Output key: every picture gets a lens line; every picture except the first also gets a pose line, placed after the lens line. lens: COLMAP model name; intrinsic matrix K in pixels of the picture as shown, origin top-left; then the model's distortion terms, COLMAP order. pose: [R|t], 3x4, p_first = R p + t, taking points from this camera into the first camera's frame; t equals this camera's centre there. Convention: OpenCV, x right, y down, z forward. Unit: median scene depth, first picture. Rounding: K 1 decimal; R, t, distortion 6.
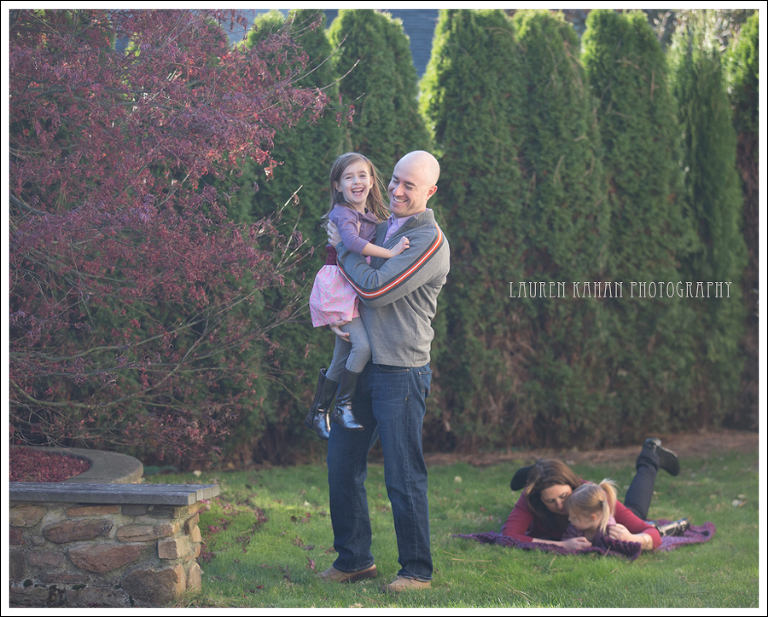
lens RADIAL K [[2724.8, 0, 384.0], [0, 2724.8, 308.5], [0, 0, 1]] dist [-0.035337, -2.899075]
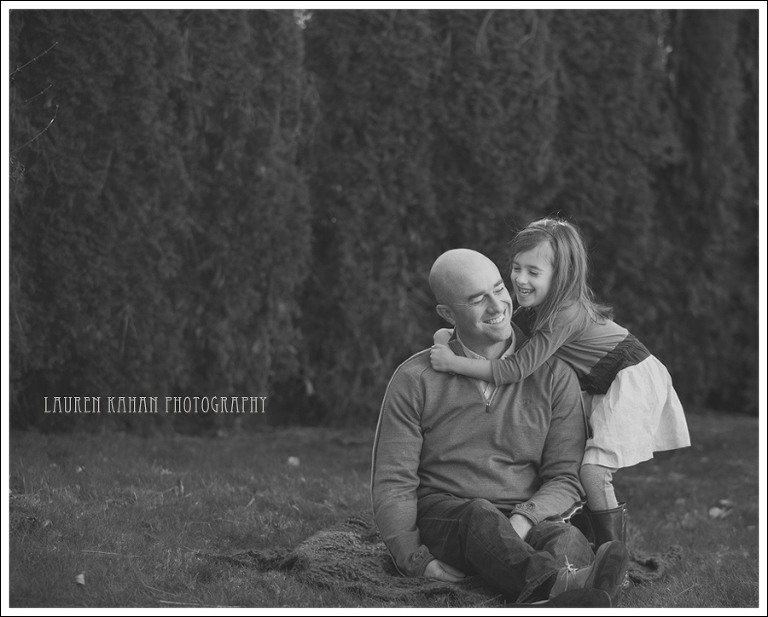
lens RADIAL K [[2979.6, 0, 384.0], [0, 2979.6, 308.5], [0, 0, 1]] dist [-0.157501, -0.602084]
pose [[0.999311, 0.035237, 0.011641, 0.031820], [-0.035321, 0.999351, 0.007042, 0.016466], [-0.011385, -0.007448, 0.999907, 0.231936]]
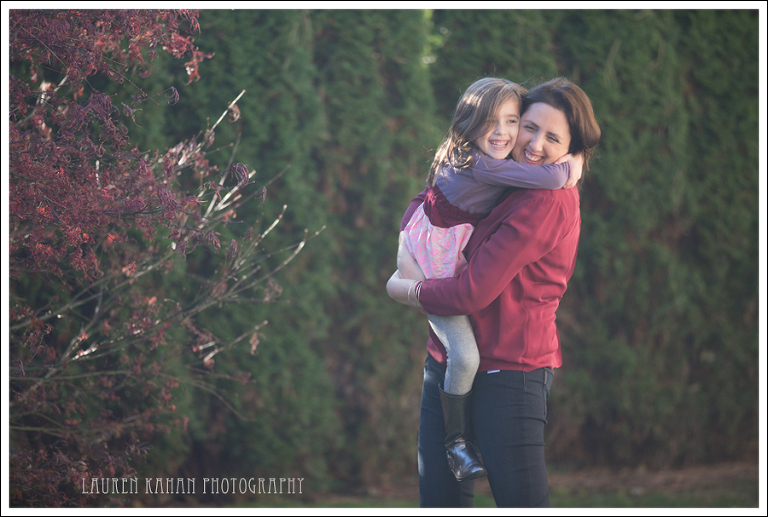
lens RADIAL K [[3656.5, 0, 384.0], [0, 3656.5, 258.5], [0, 0, 1]] dist [0.958530, 0.754618]
pose [[0.999848, -0.013297, 0.011282, -0.004315], [0.013280, 0.999911, 0.001615, -0.003692], [-0.011302, -0.001465, 0.999935, 0.076246]]
